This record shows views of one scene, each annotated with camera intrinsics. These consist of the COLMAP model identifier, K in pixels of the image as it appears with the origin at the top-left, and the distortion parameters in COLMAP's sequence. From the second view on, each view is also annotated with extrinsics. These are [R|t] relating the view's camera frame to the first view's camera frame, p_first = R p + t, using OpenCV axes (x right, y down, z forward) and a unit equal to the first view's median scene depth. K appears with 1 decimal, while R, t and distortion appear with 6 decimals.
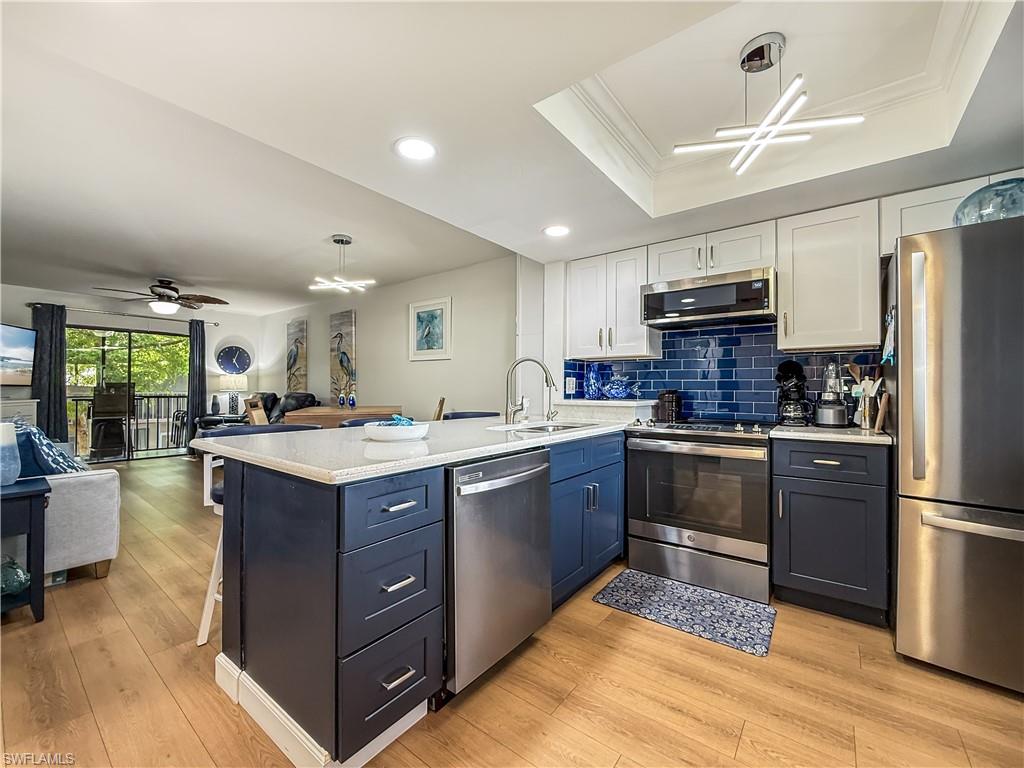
lens RADIAL K [[417.3, 0, 510.4], [0, 417.3, 385.4], [0, 0, 1]] dist [-0.011216, 0.001087]
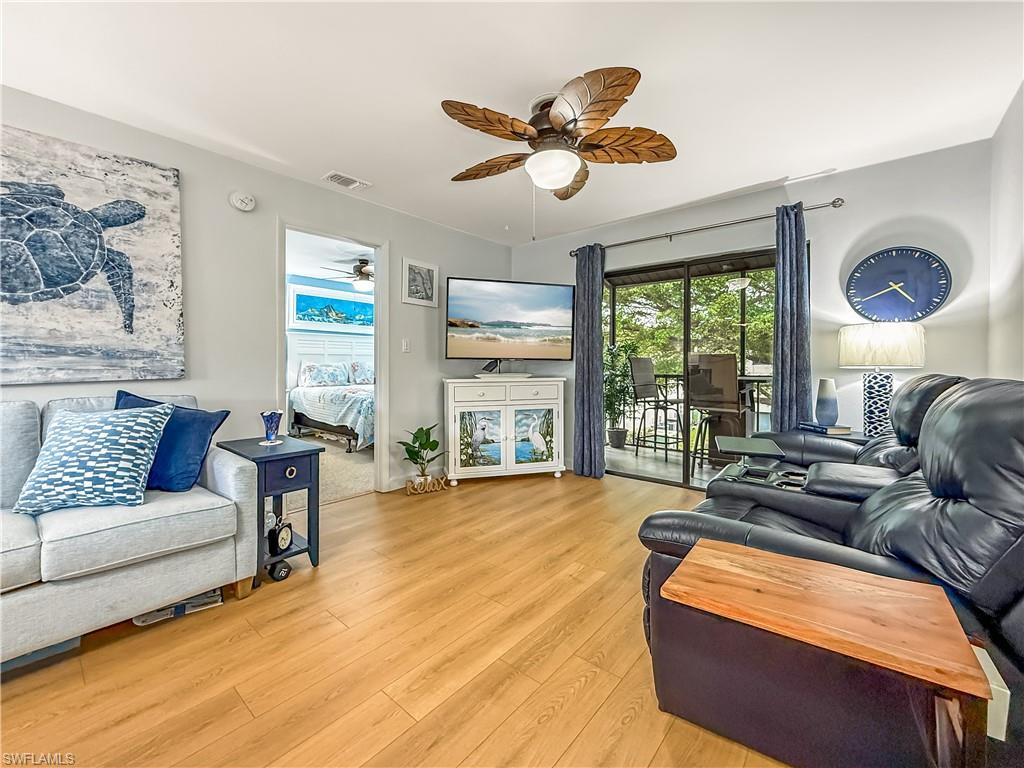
lens RADIAL K [[425.1, 0, 503.0], [0, 425.1, 366.6], [0, 0, 1]] dist [-0.009066, 0.000501]
pose [[-0.054670, 0.002794, -0.998501, -0.634869], [0.005629, 0.999981, 0.002490, 0.019238], [0.998489, -0.005485, -0.054684, 1.561714]]
